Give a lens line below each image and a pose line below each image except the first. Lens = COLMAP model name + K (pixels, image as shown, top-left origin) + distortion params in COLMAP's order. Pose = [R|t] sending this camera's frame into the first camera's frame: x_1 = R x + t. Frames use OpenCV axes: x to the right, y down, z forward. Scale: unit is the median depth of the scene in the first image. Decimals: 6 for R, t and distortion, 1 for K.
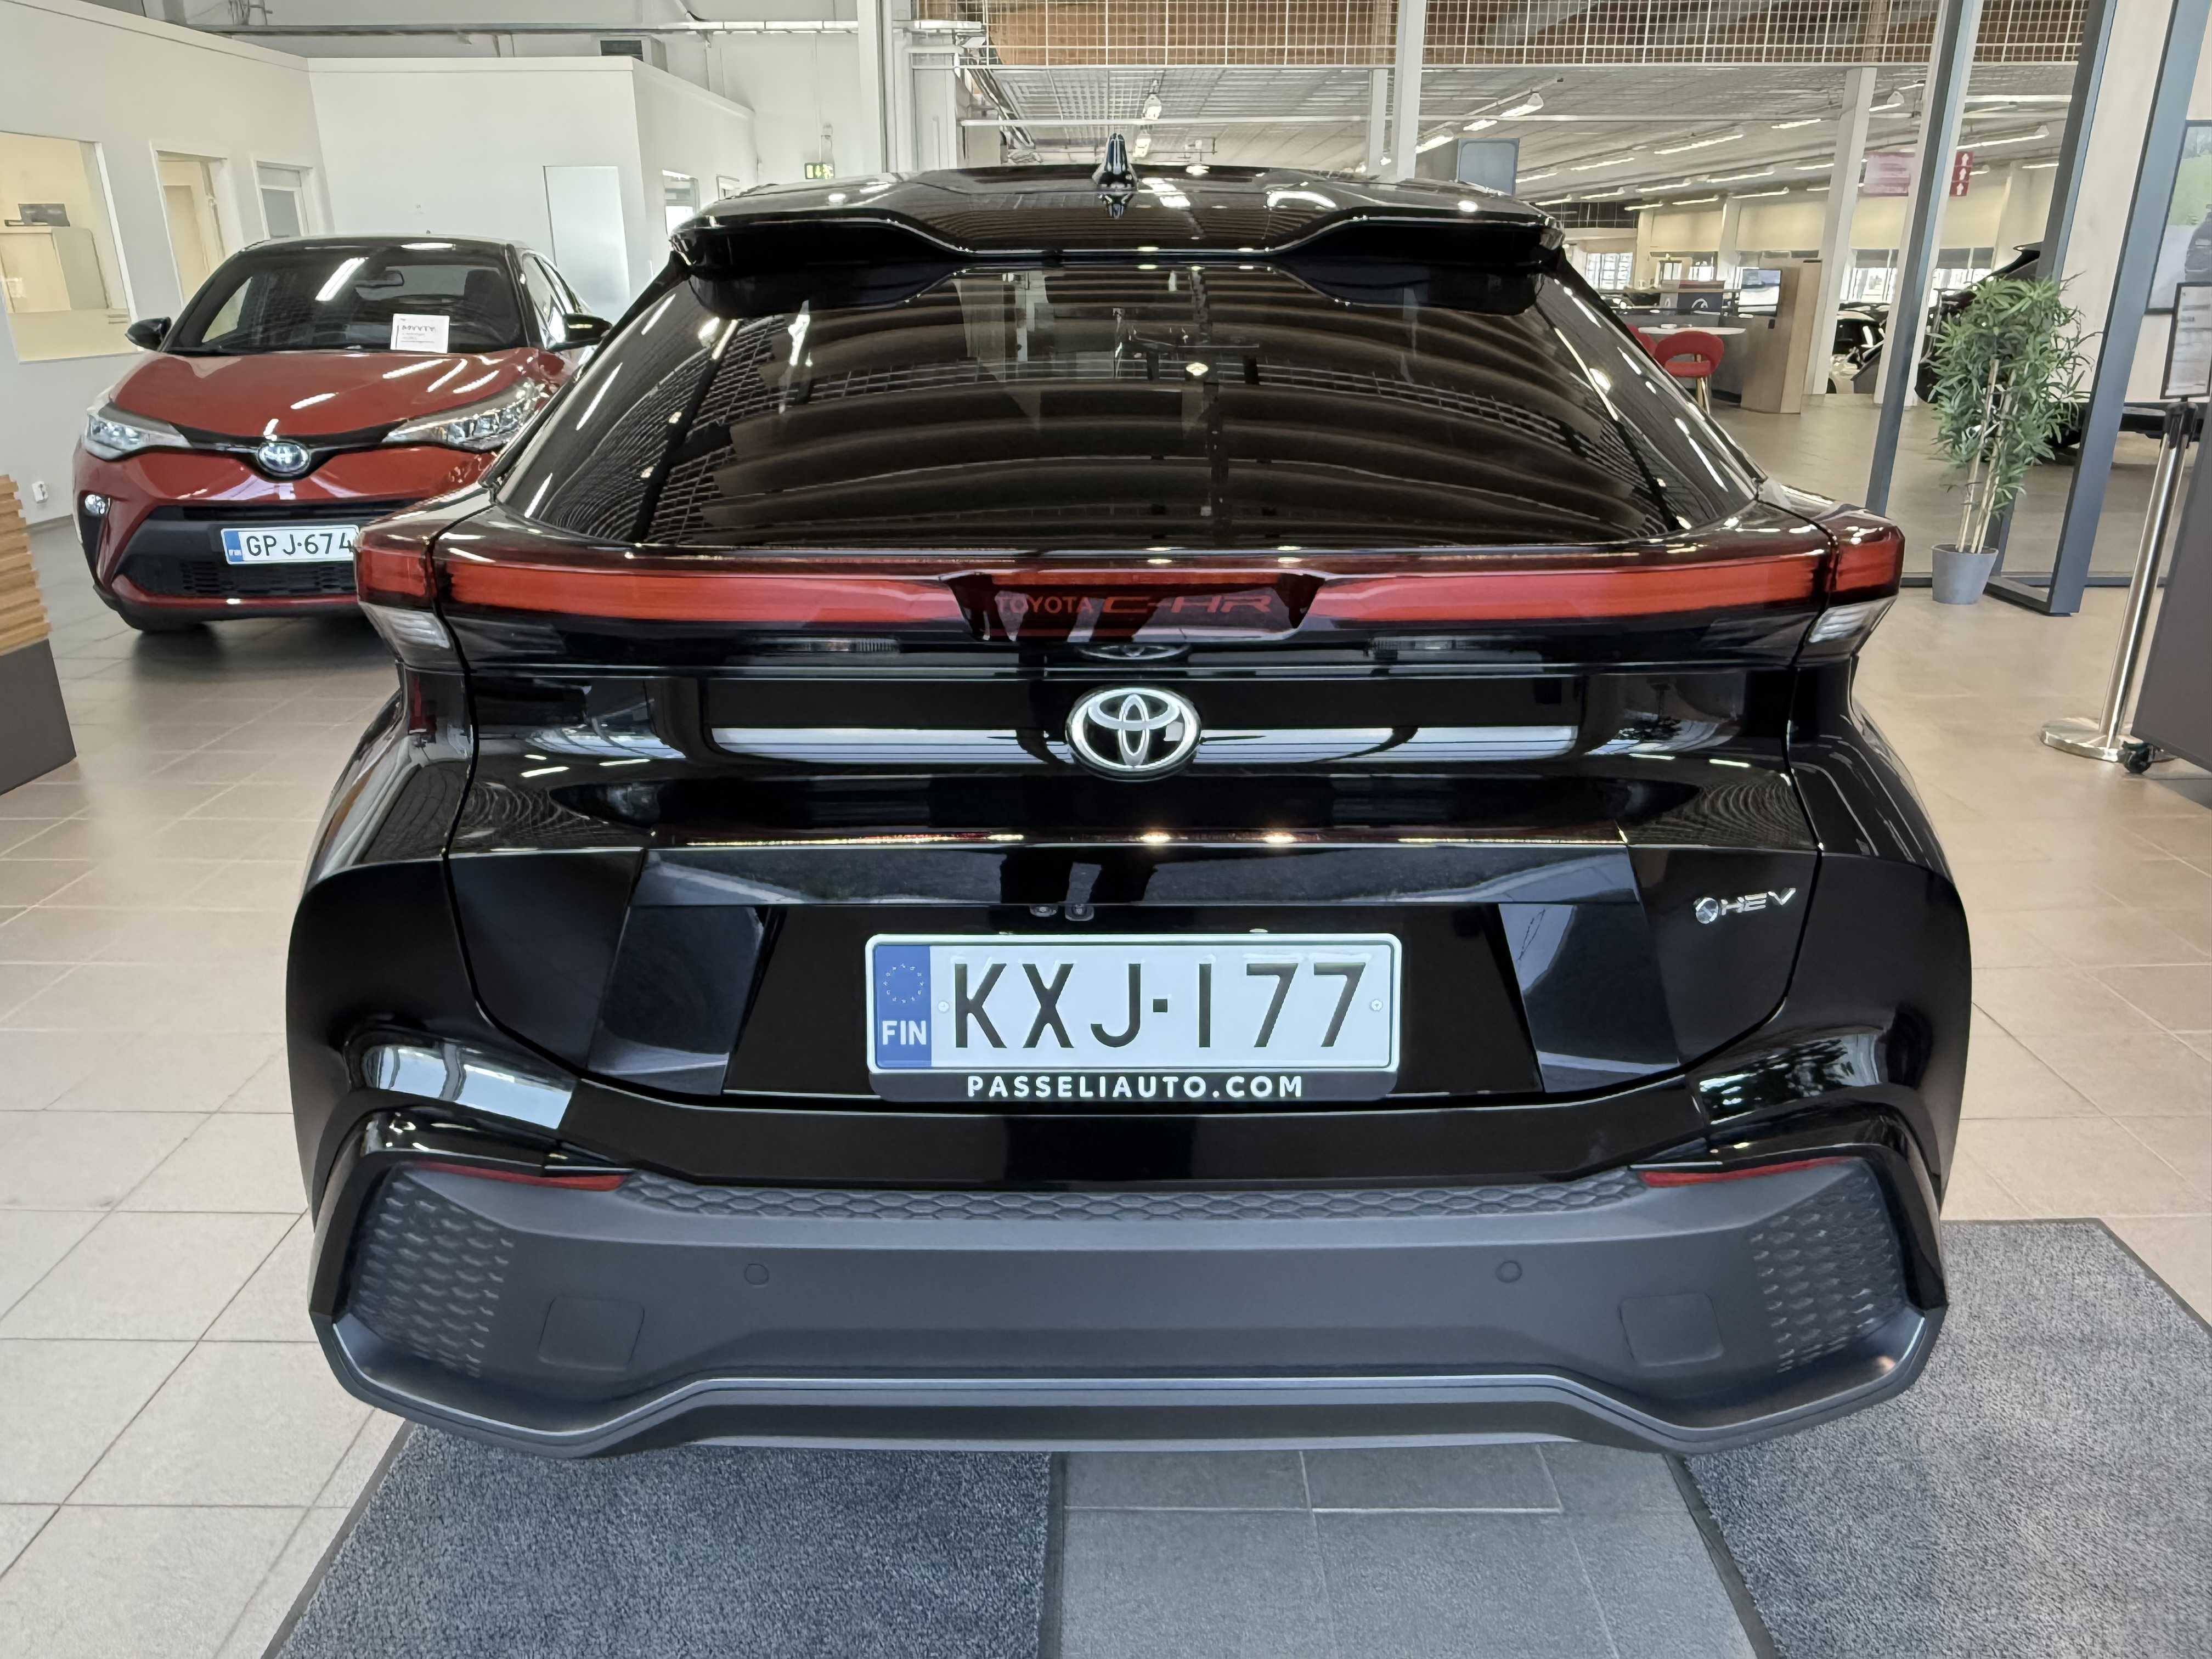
lens RADIAL K [[1555.3, 0, 1106.0], [0, 1555.3, 829.5], [0, 0, 1]] dist [-0.002926, -0.000918]
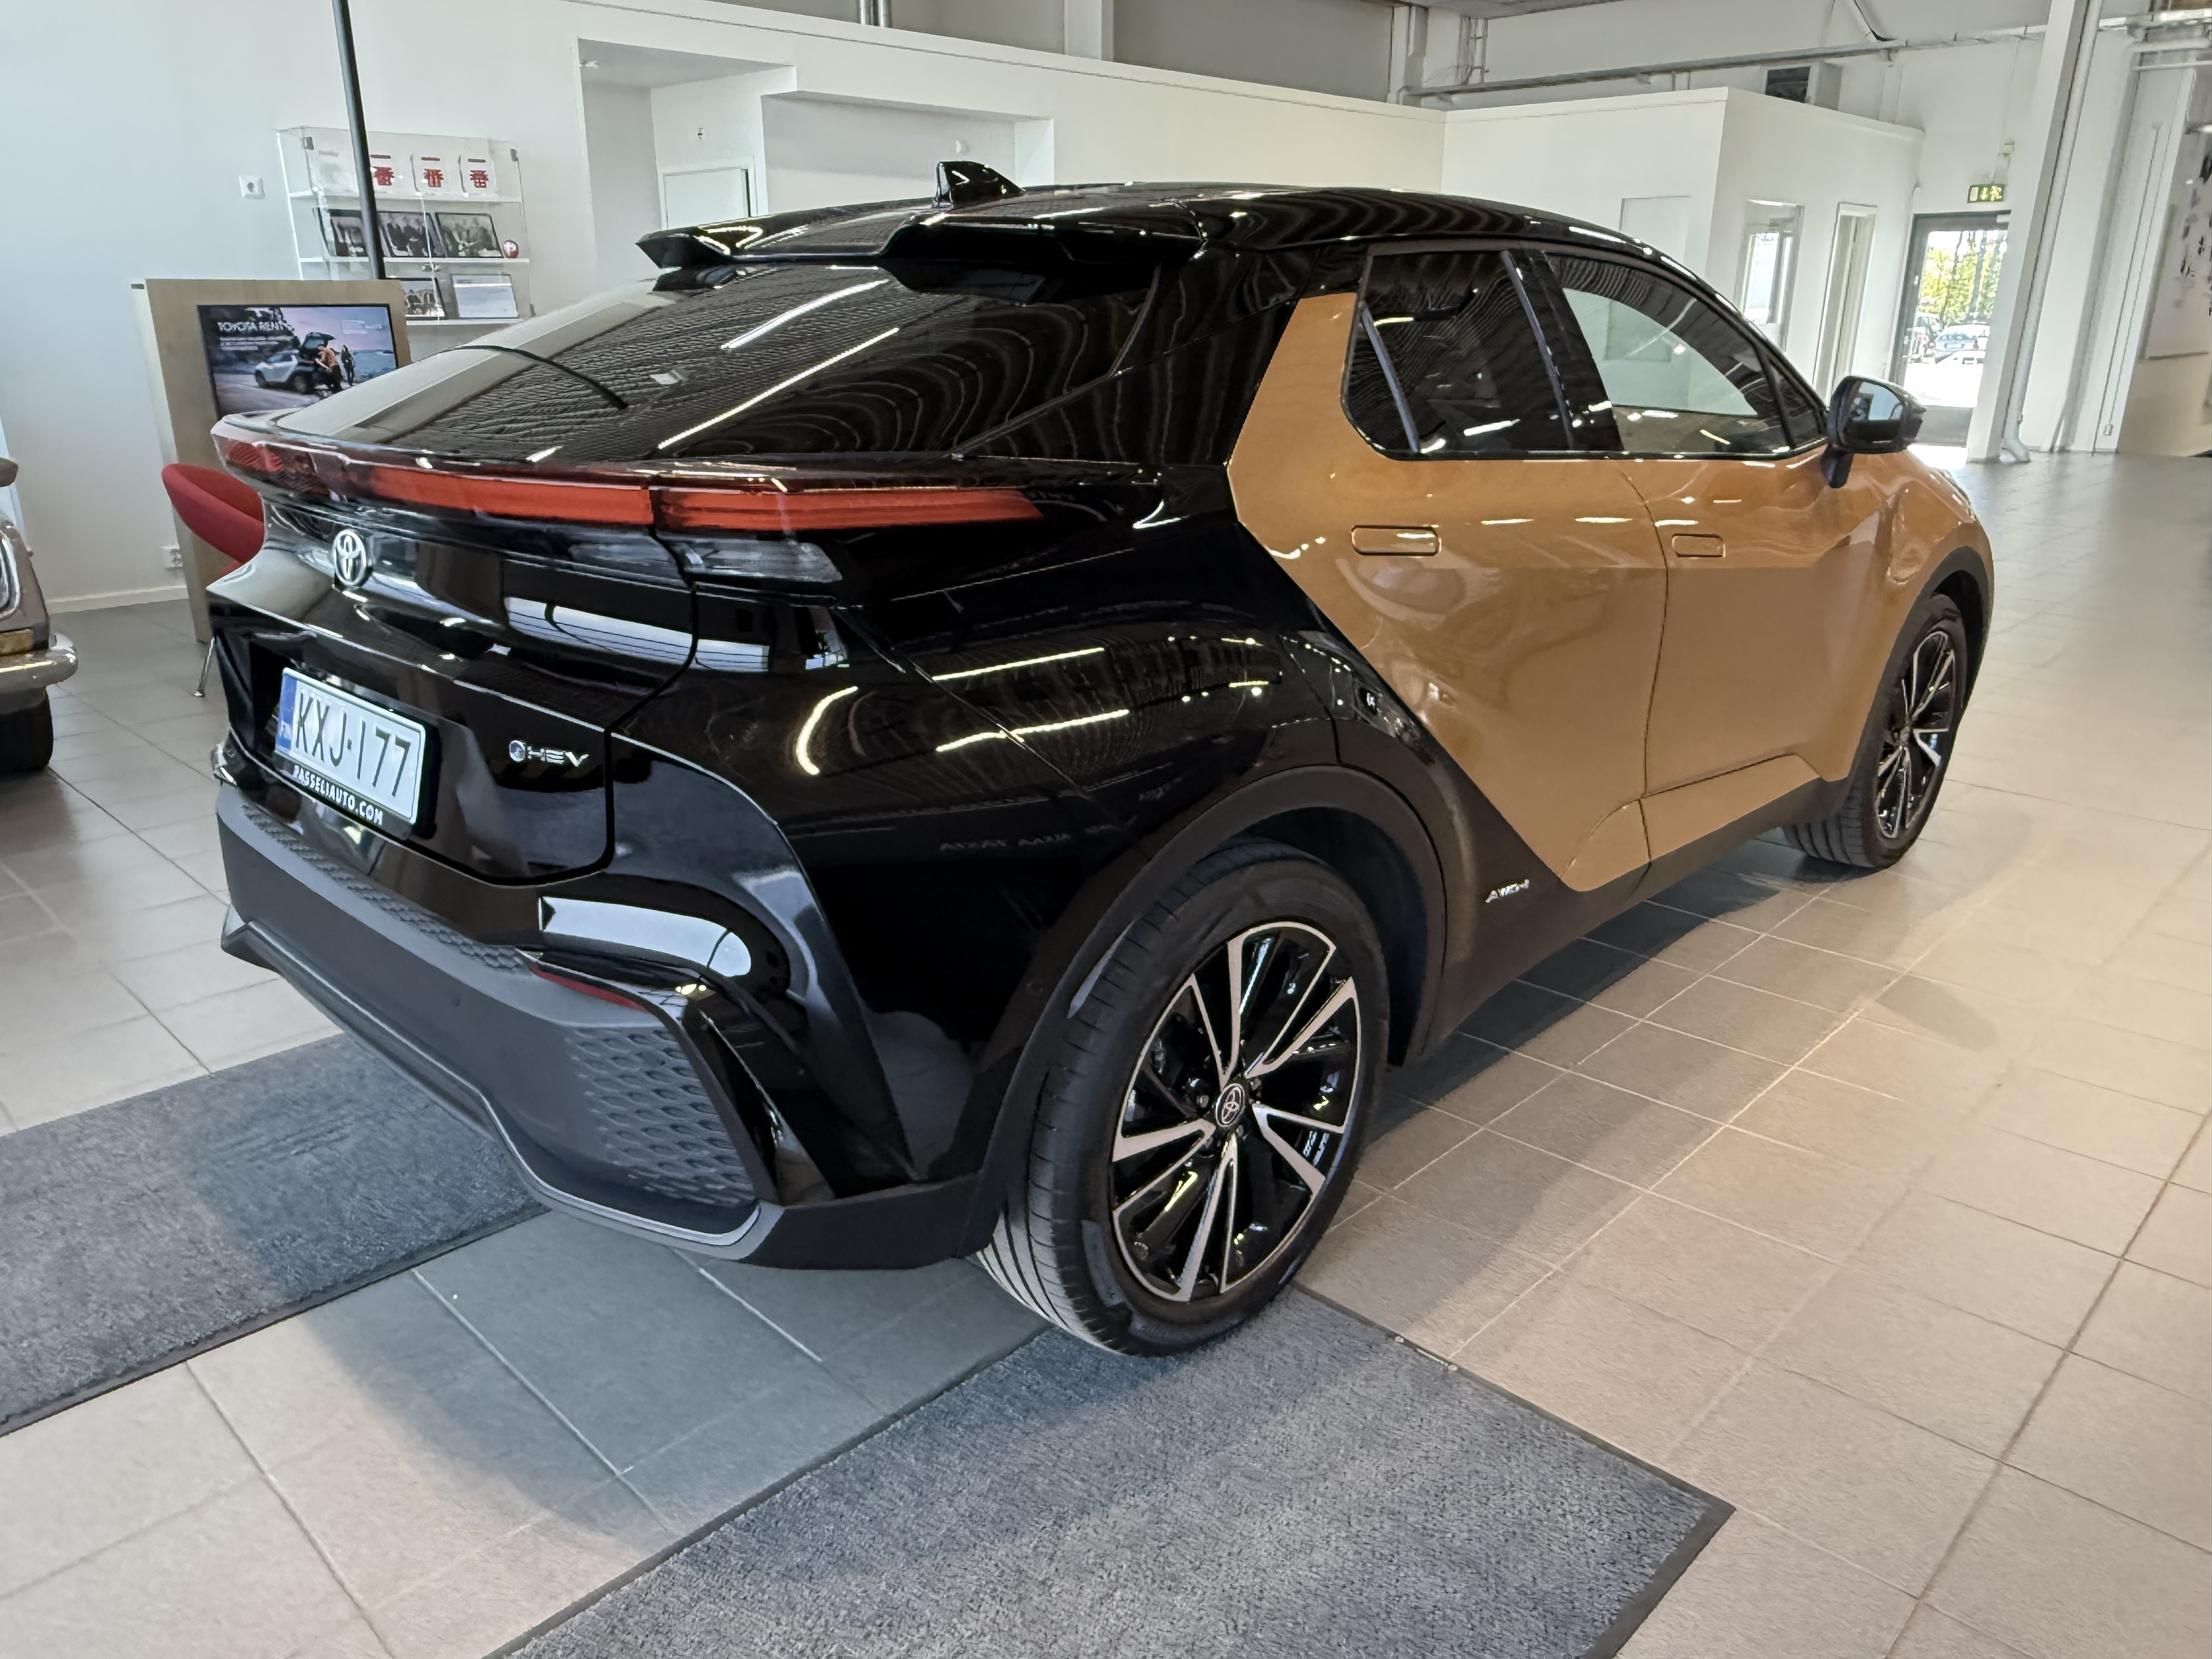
lens RADIAL K [[1559.7, 0, 1106.0], [0, 1559.7, 829.5], [0, 0, 1]] dist [0.003674, -0.001756]
pose [[0.717670, 0.229217, -0.657579, 0.131110], [-0.243354, 0.967292, 0.071584, -0.007832], [0.652479, 0.108650, 0.749977, 0.028904]]
